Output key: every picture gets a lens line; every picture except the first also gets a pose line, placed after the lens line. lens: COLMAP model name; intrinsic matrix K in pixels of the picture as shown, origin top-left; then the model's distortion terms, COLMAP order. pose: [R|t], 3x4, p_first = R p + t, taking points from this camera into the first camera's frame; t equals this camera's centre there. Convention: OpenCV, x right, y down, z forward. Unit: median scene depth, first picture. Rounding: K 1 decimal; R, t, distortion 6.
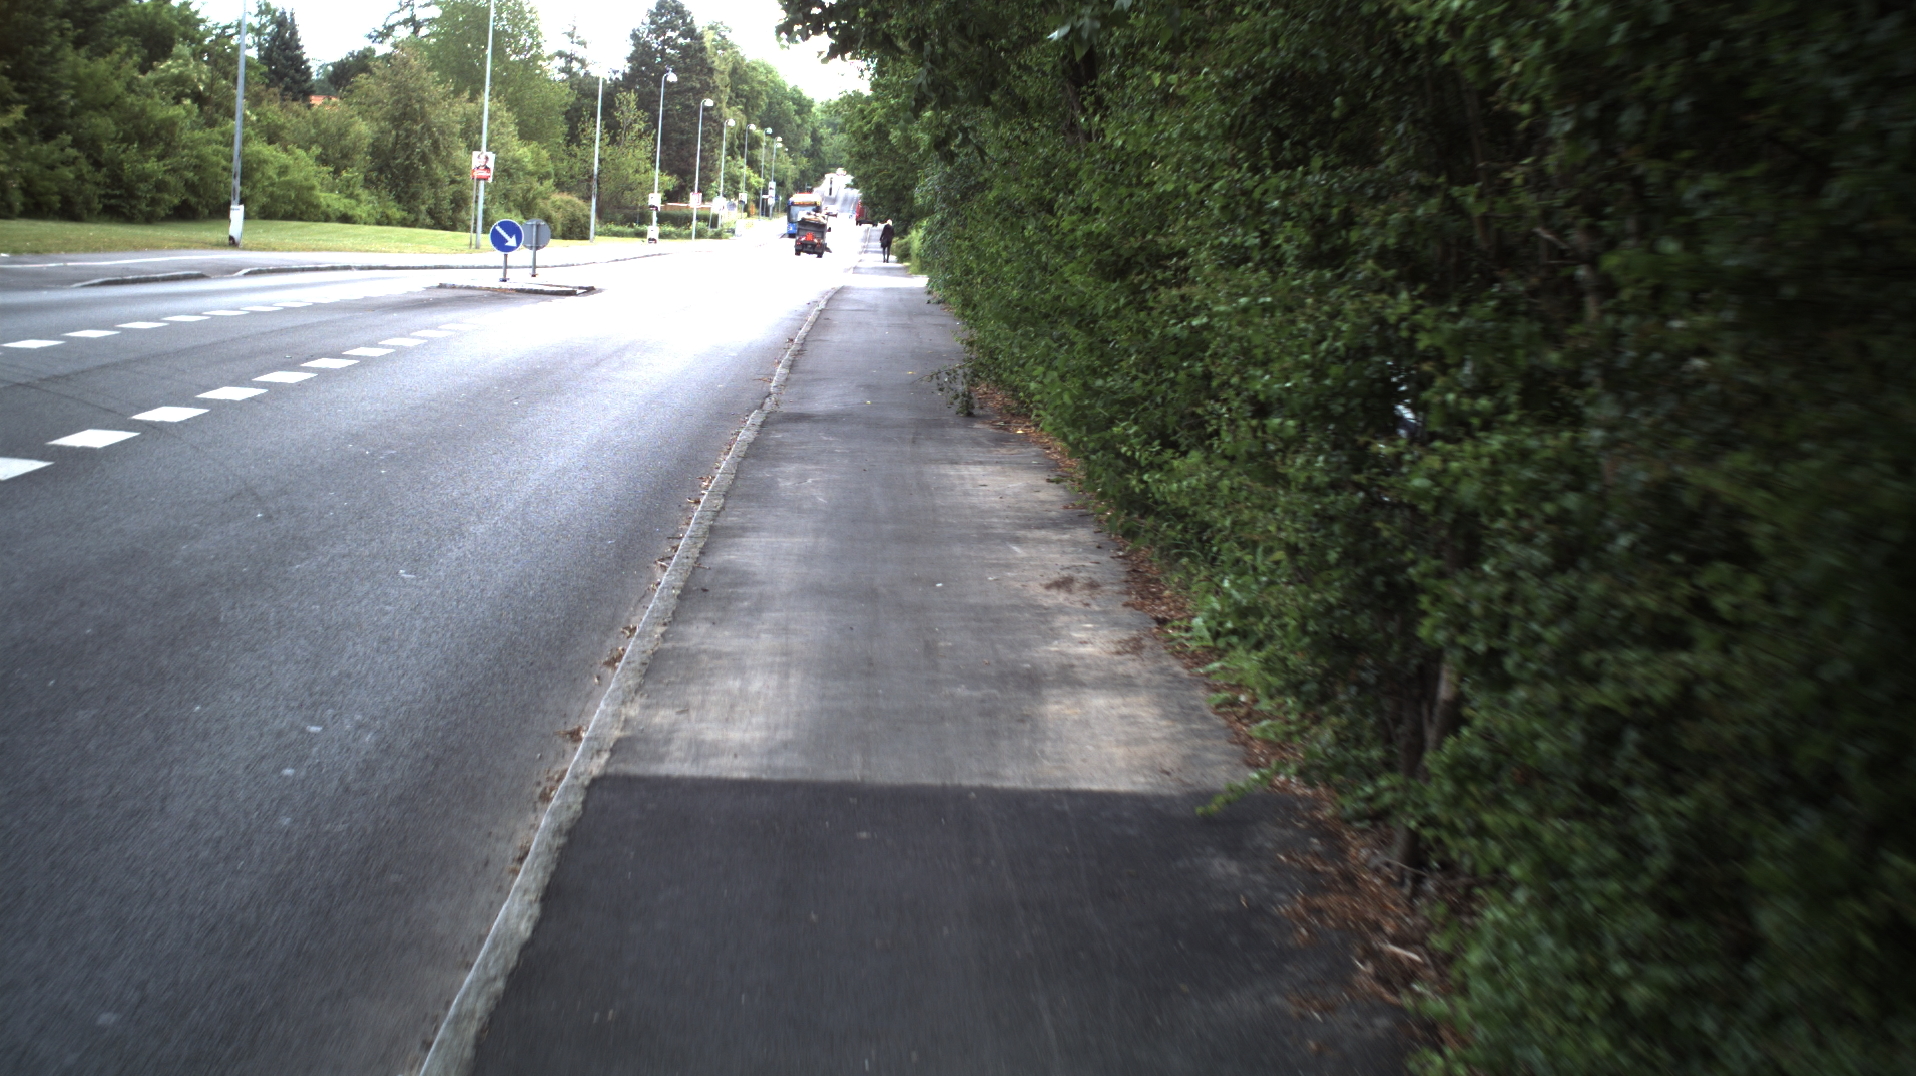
lens RADIAL K [[3538.2, 0, 958.0], [0, 3538.2, 538.0], [0, 0, 1]] dist [-0.296871, 0.225090]
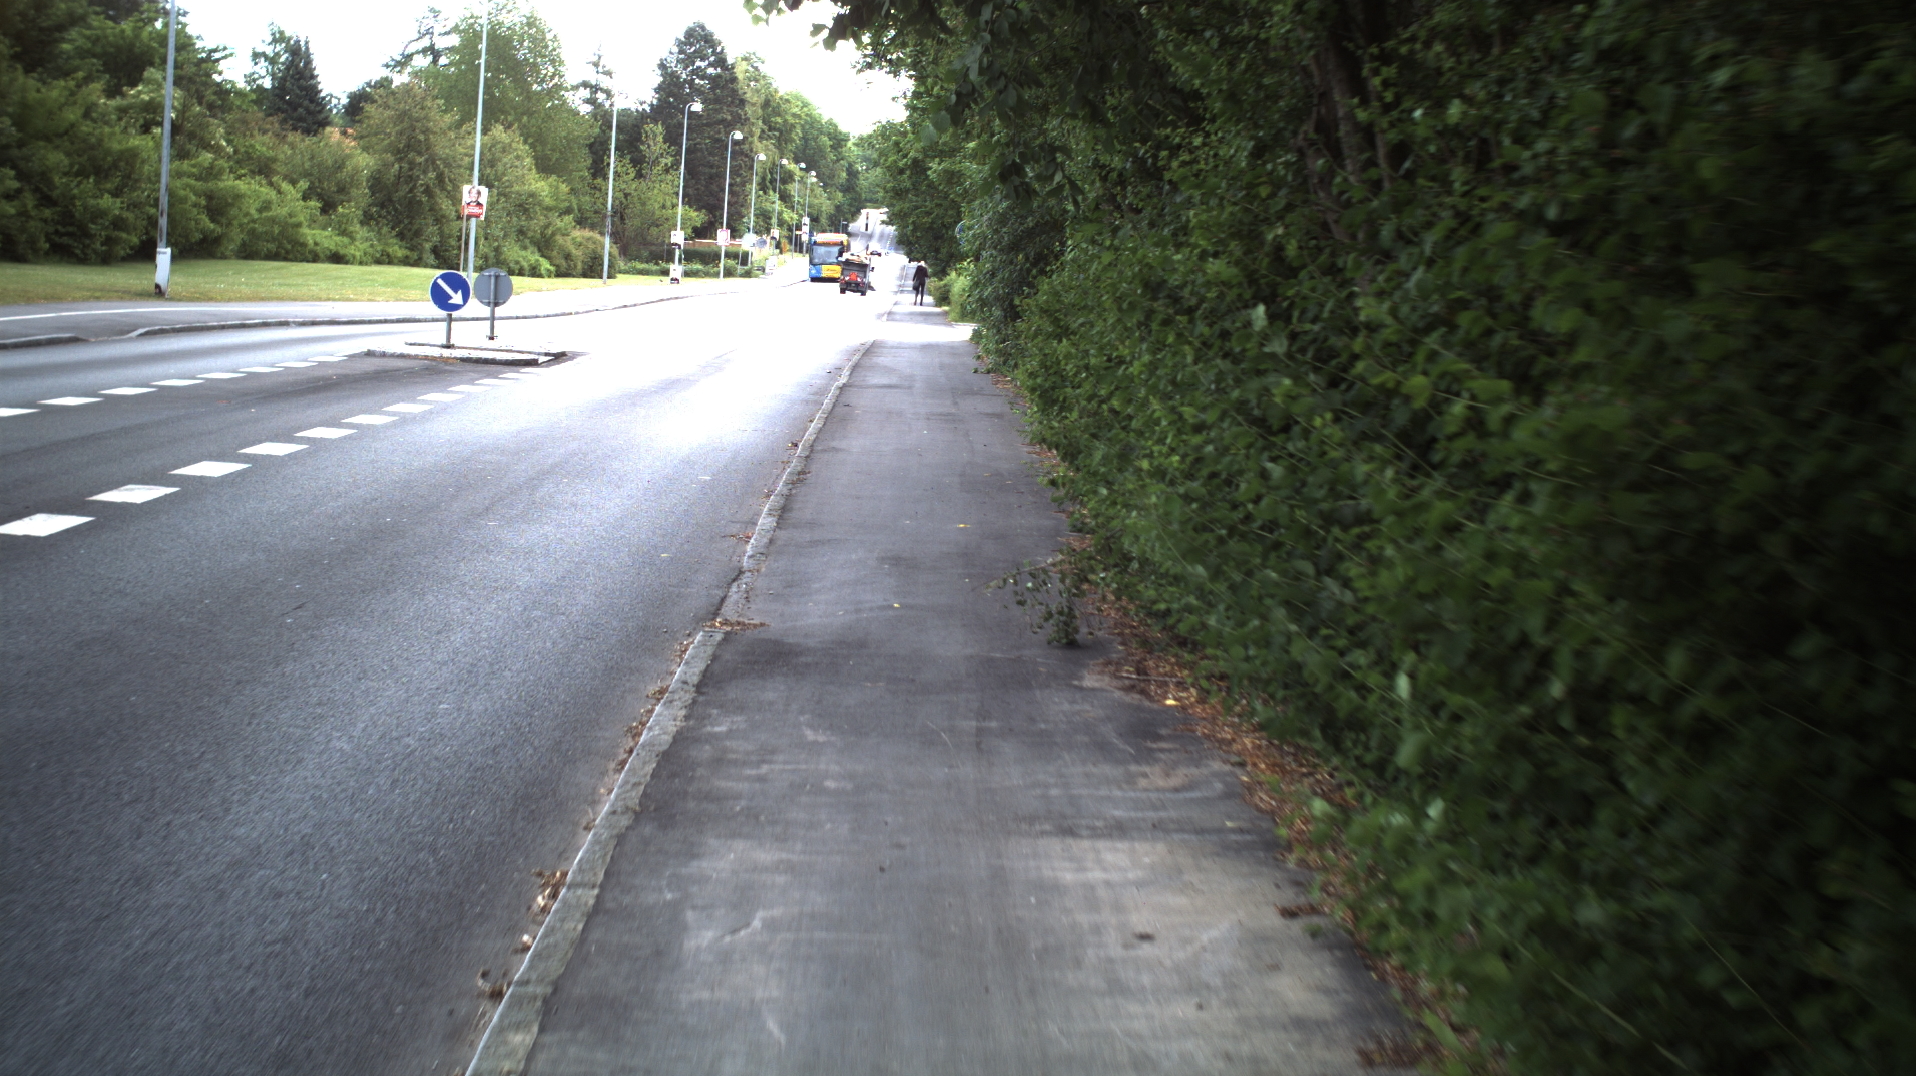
lens RADIAL K [[3538.2, 0, 958.0], [0, 3538.2, 538.0], [0, 0, 1]] dist [-0.296871, 0.225090]
pose [[0.999945, 0.002349, -0.010247, -0.001777], [-0.002450, 0.999949, -0.009846, -0.008961], [0.010223, 0.009871, 0.999899, 0.081381]]
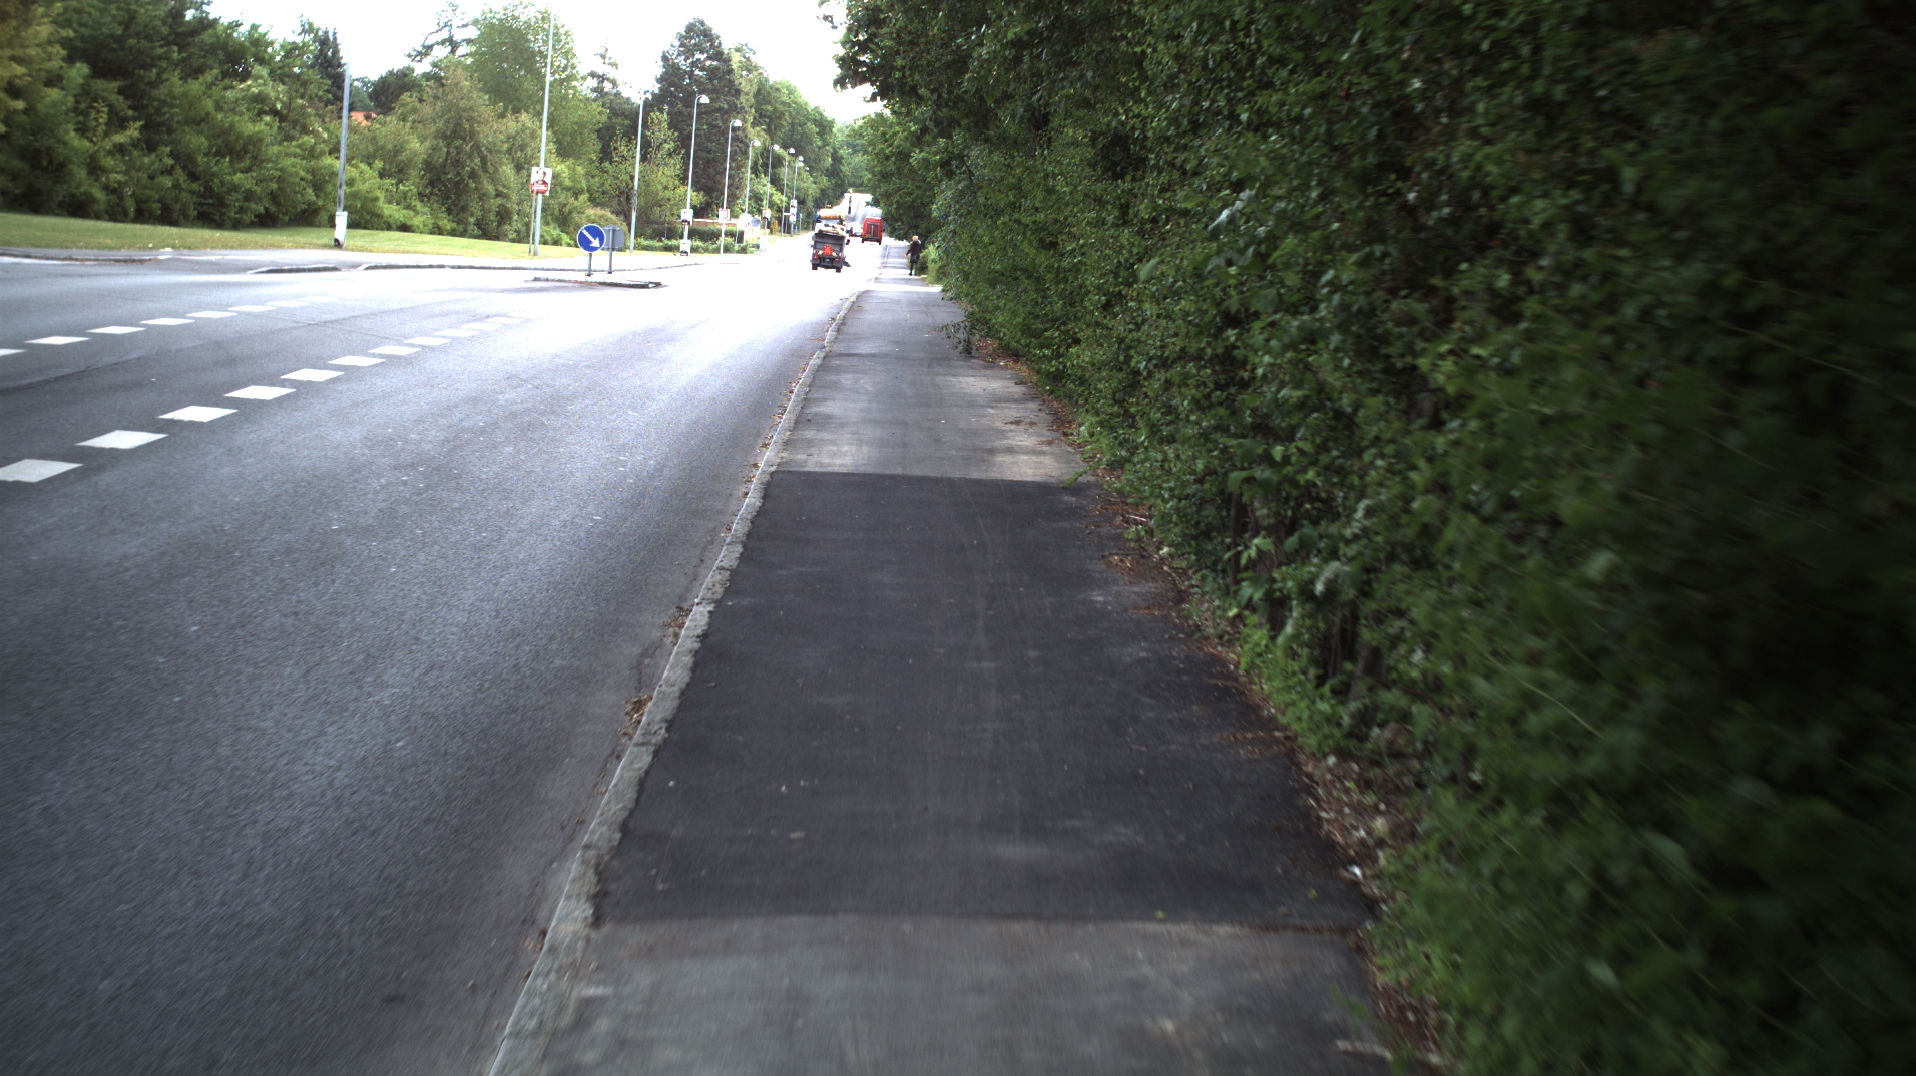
lens RADIAL K [[3538.2, 0, 958.0], [0, 3538.2, 538.0], [0, 0, 1]] dist [-0.296871, 0.225090]
pose [[0.999940, 0.010122, -0.004091, 0.001090], [-0.010146, 0.999932, -0.005833, 0.009028], [0.004032, 0.005874, 0.999975, -0.081722]]
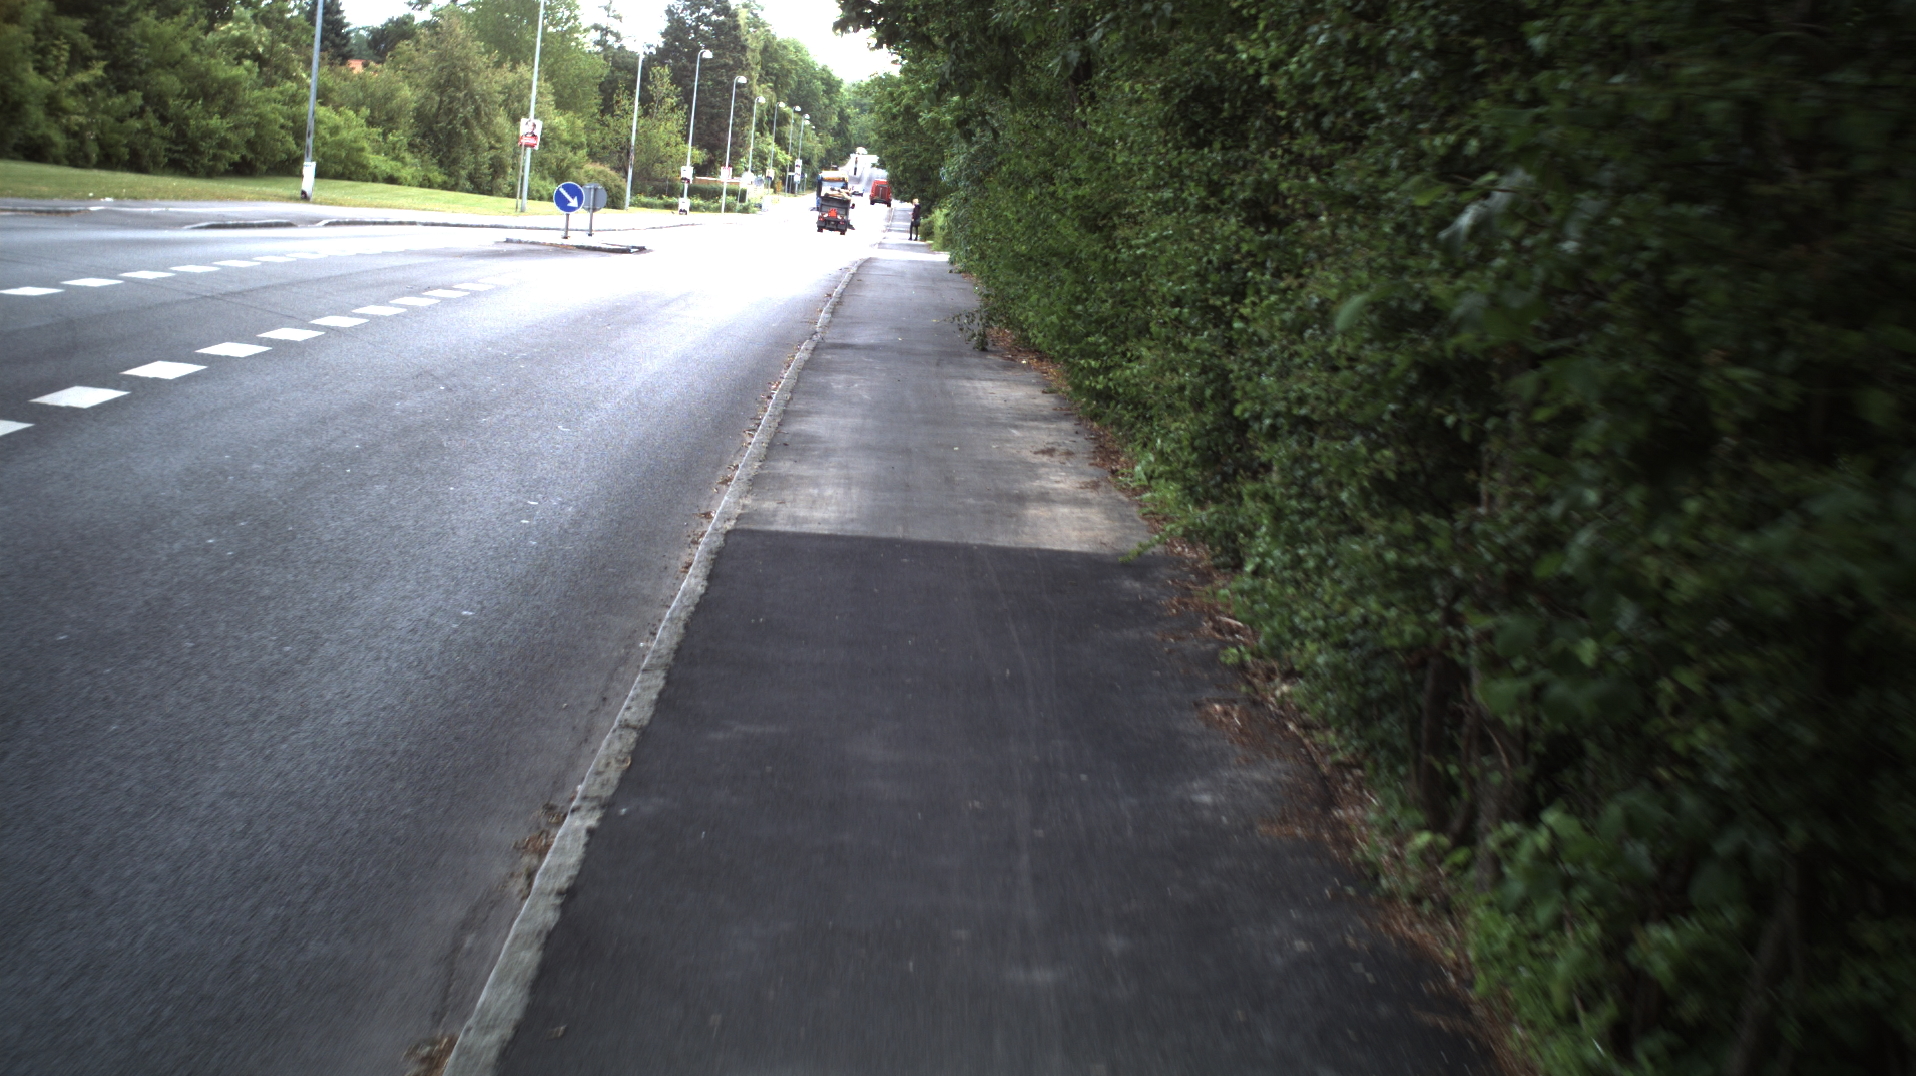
lens RADIAL K [[3538.2, 0, 958.0], [0, 3538.2, 538.0], [0, 0, 1]] dist [-0.296871, 0.225090]
pose [[0.999427, 0.033676, -0.003271, 0.000118], [-0.033661, 0.999423, 0.004576, 0.004669], [0.003424, -0.004463, 0.999984, -0.040700]]
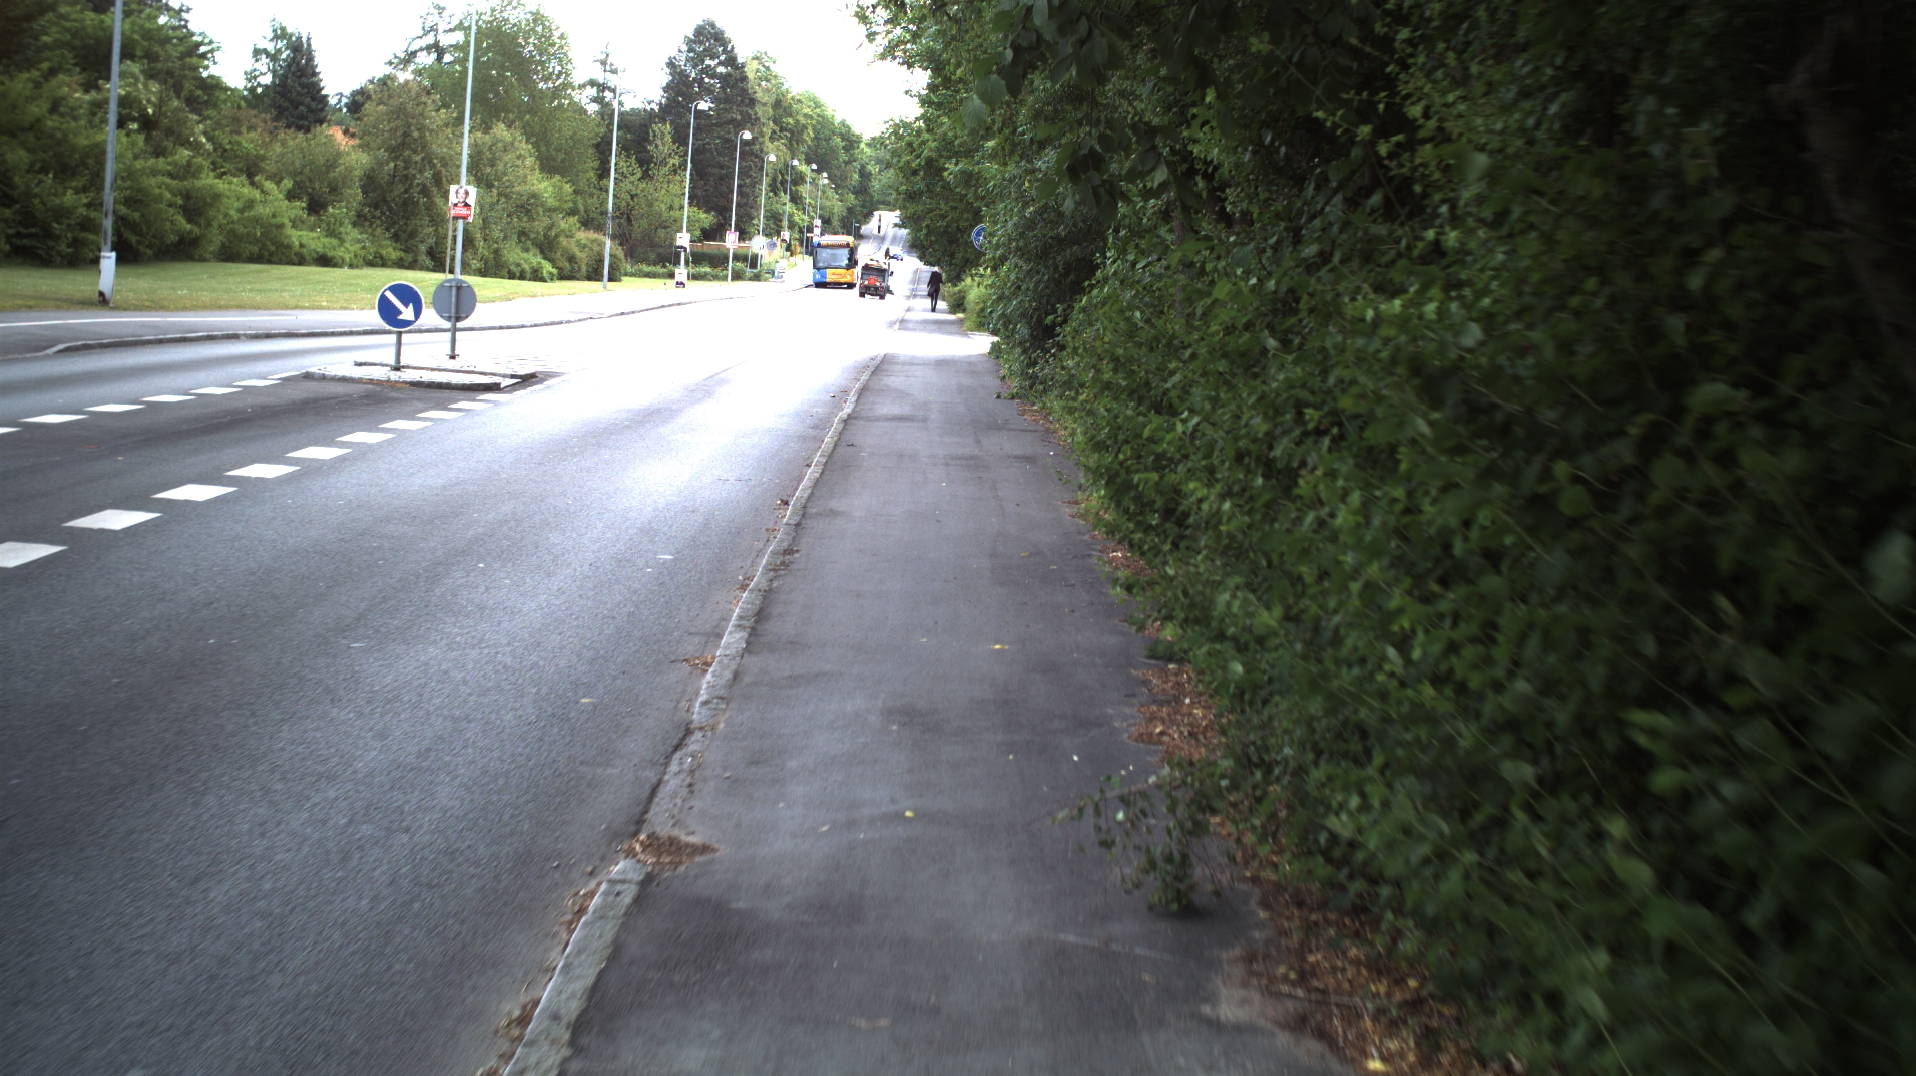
lens RADIAL K [[3538.2, 0, 958.0], [0, 3538.2, 538.0], [0, 0, 1]] dist [-0.296871, 0.225090]
pose [[0.999886, 0.006868, -0.013454, -0.002980], [-0.007009, 0.999920, -0.010488, -0.013356], [0.013381, 0.010581, 0.999854, 0.122184]]
